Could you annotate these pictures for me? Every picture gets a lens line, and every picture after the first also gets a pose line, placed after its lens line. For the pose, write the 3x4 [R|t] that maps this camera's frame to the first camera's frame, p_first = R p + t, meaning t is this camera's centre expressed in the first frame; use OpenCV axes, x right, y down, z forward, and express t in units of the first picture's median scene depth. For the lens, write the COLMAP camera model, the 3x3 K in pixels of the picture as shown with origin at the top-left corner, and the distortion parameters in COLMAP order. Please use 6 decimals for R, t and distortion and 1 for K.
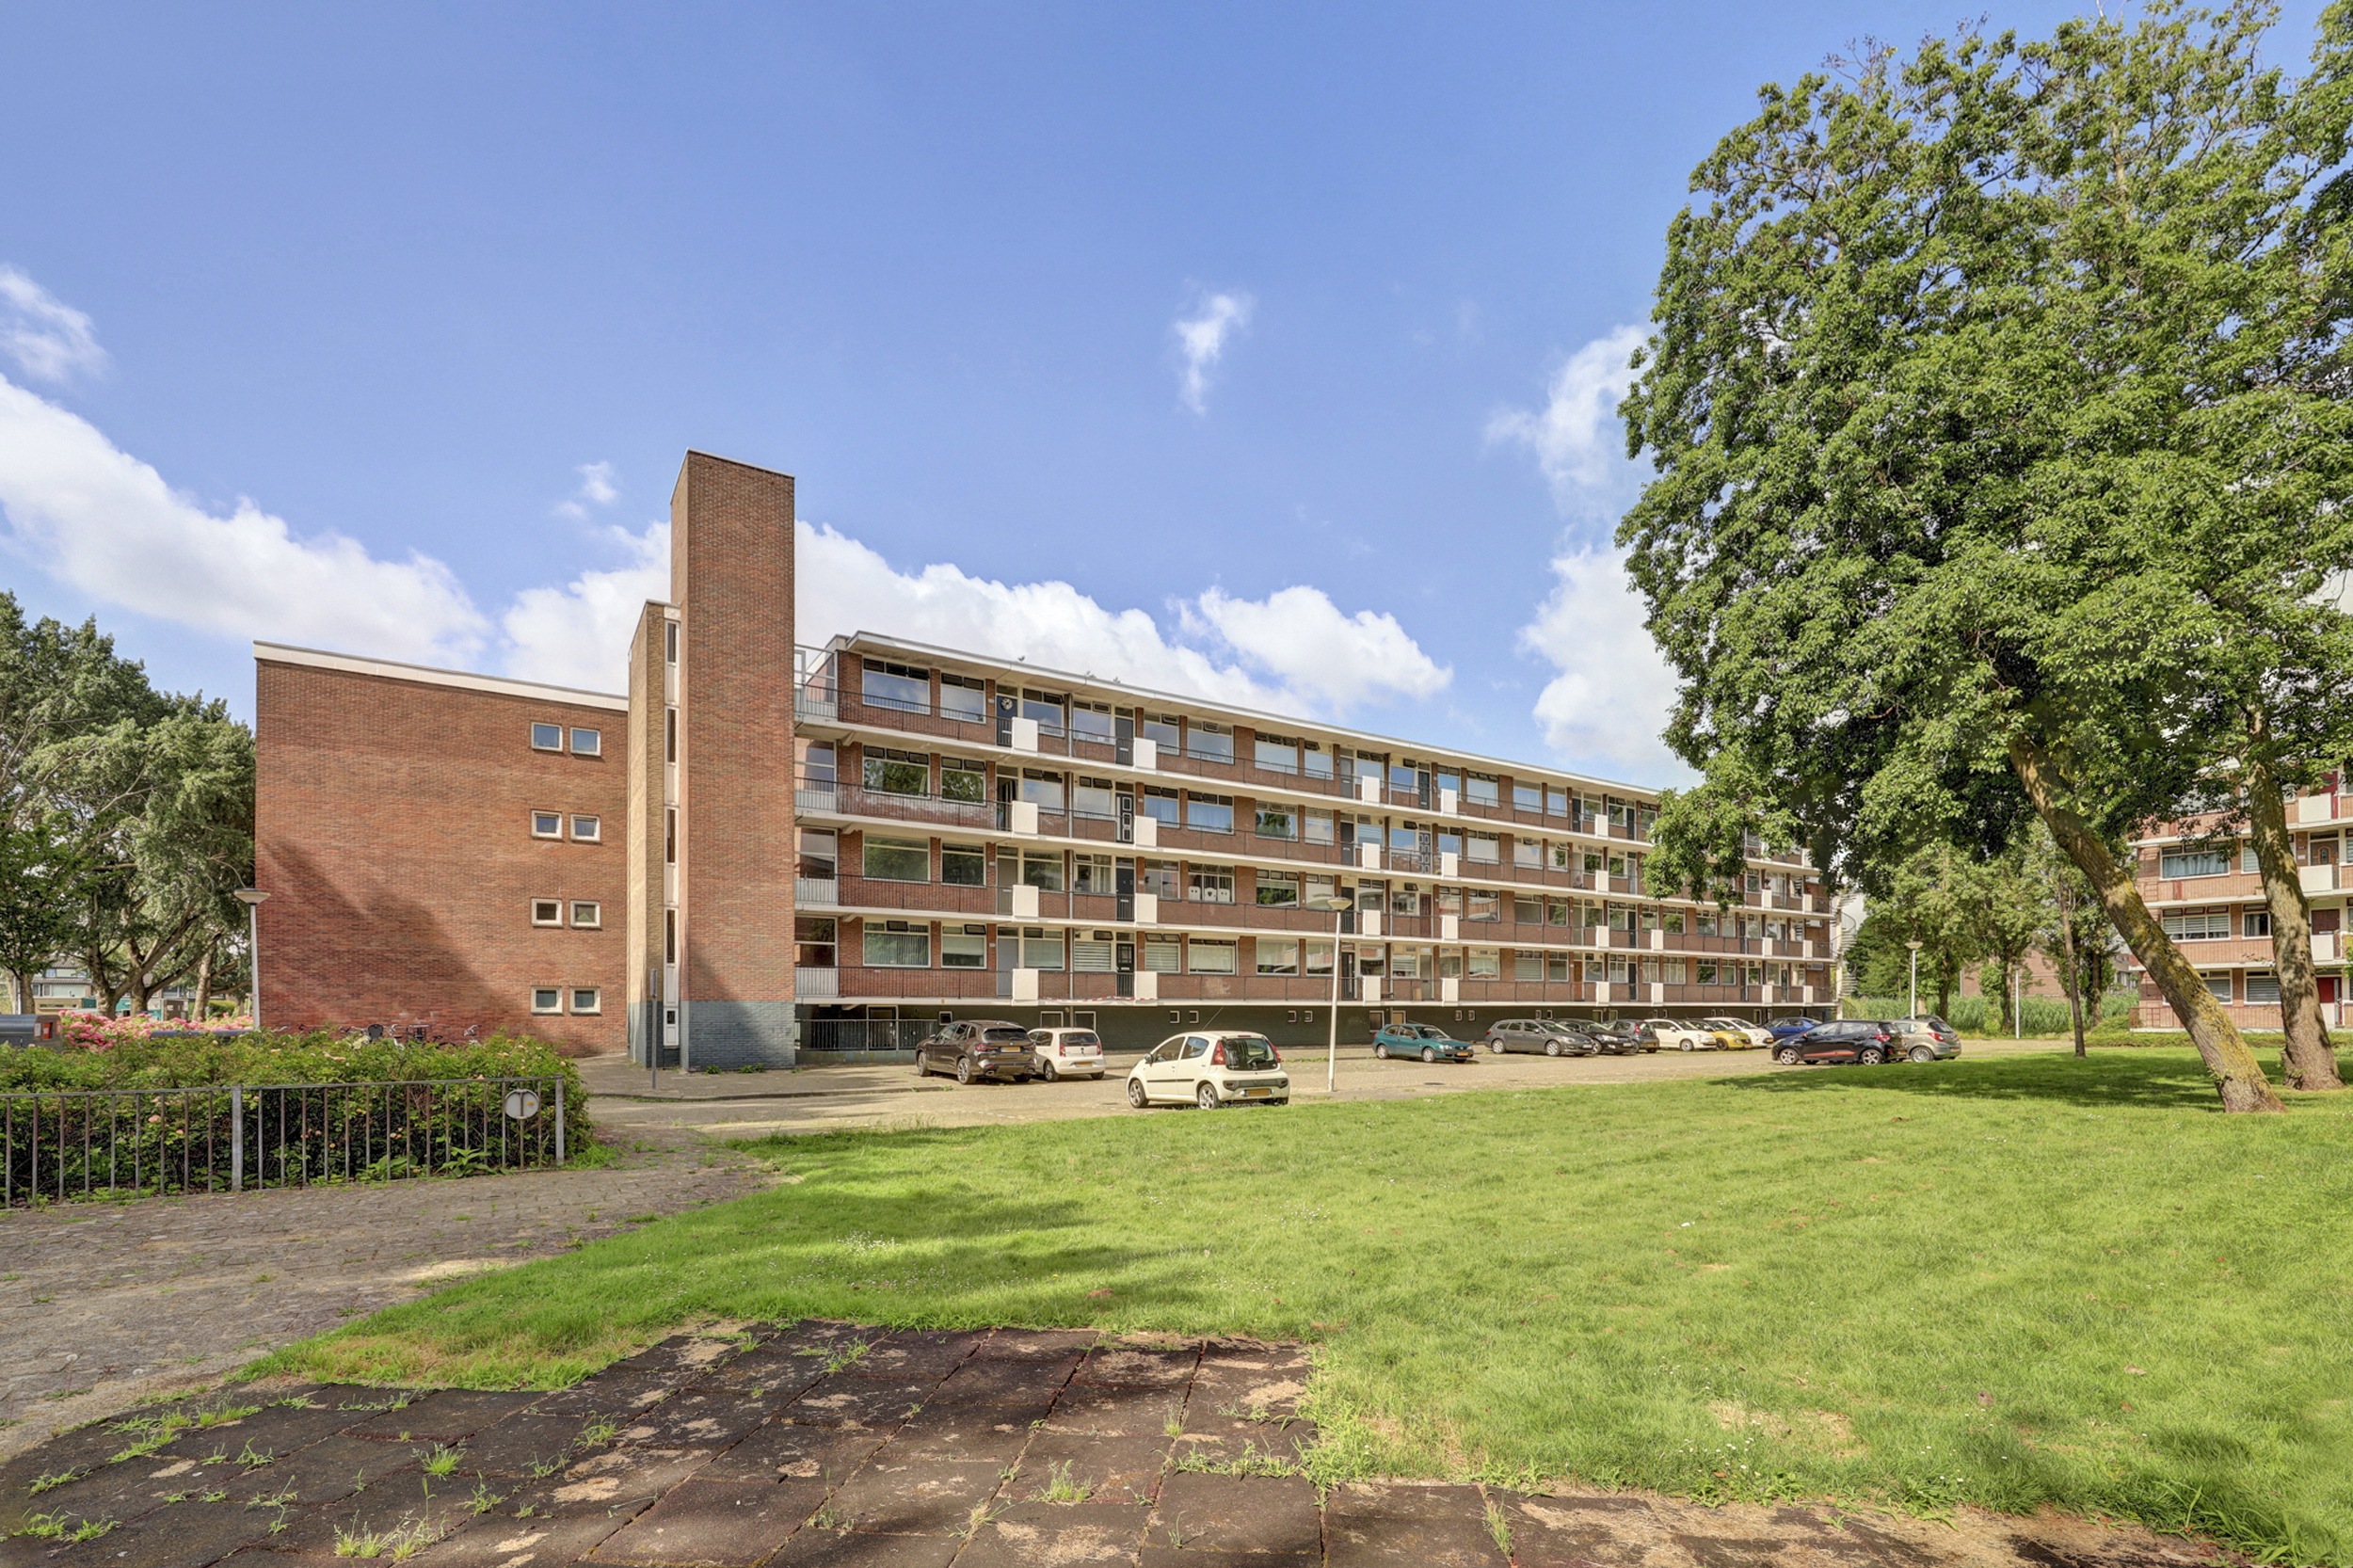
lens RADIAL K [[958.1, 0, 1176.5], [0, 958.1, 784.0], [0, 0, 1]] dist [-0.000278, -0.000009]
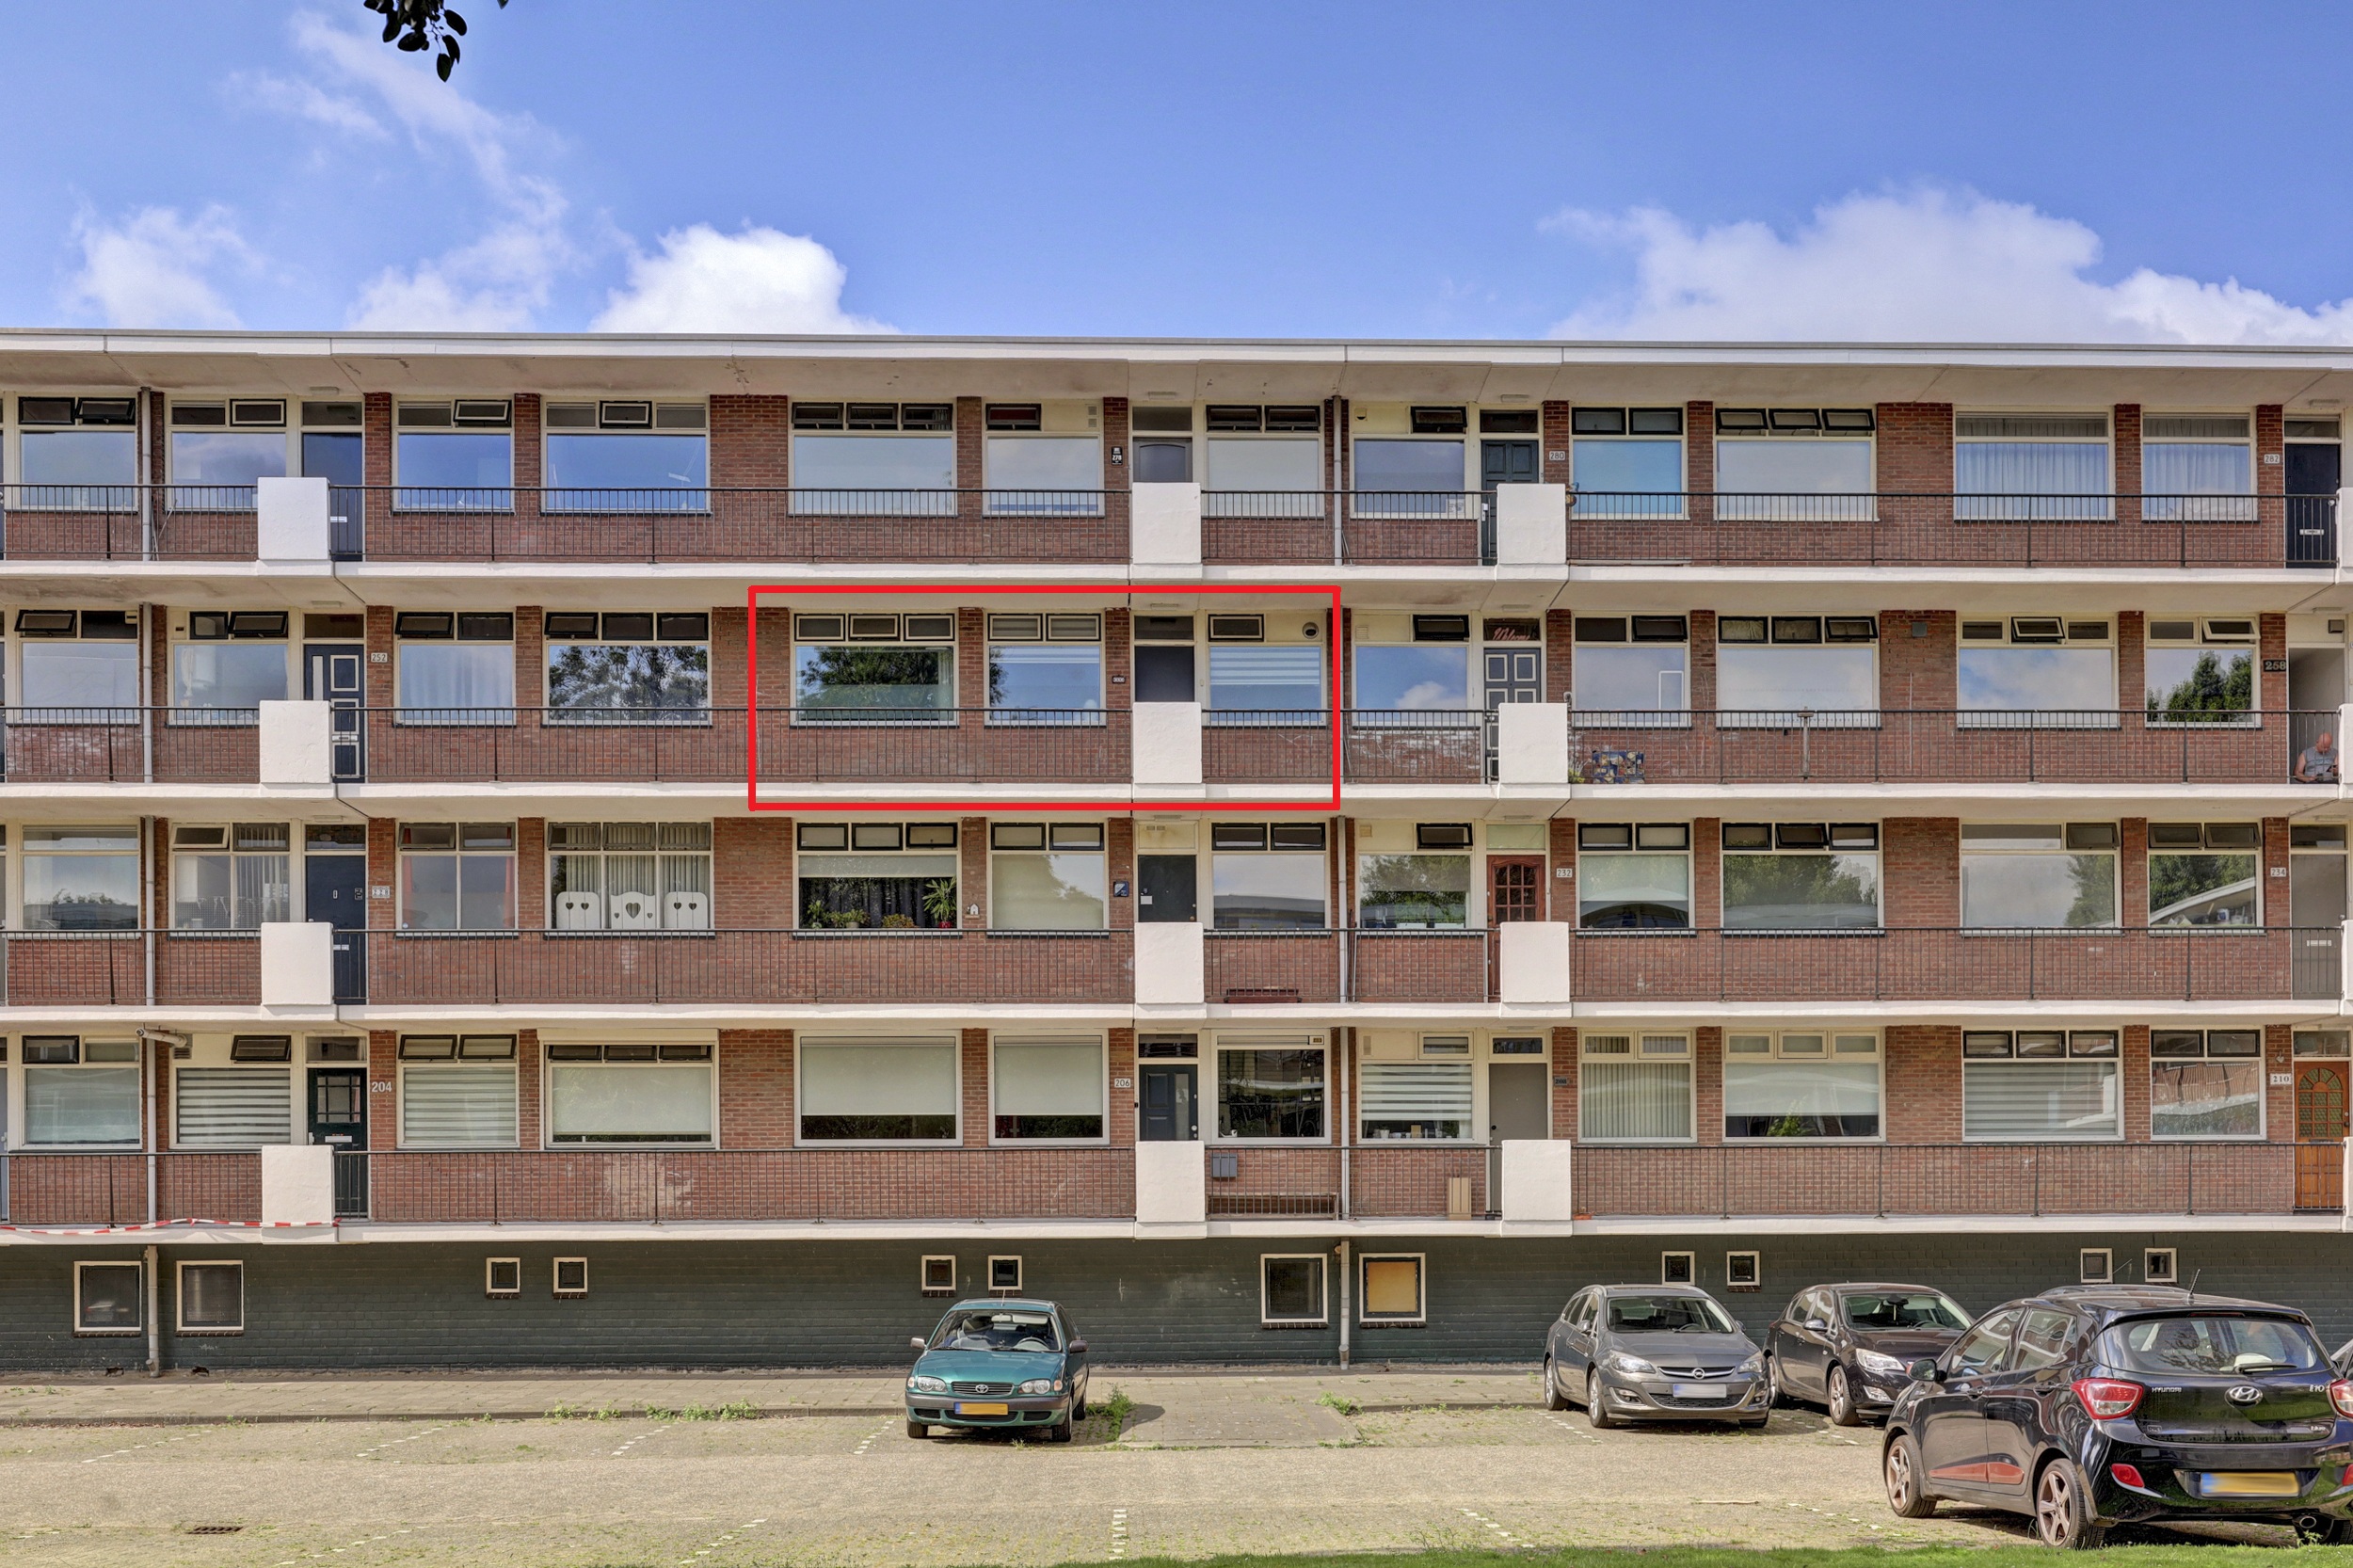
lens RADIAL K [[2380.9, 0, 1176.5], [0, 2380.9, 784.0], [0, 0, 1]] dist [-0.014301, -0.004351]
pose [[0.869180, -0.100433, -0.484189, 0.564694], [0.119895, 0.992743, 0.009306, 0.080454], [0.479741, -0.066140, 0.874914, 0.343312]]
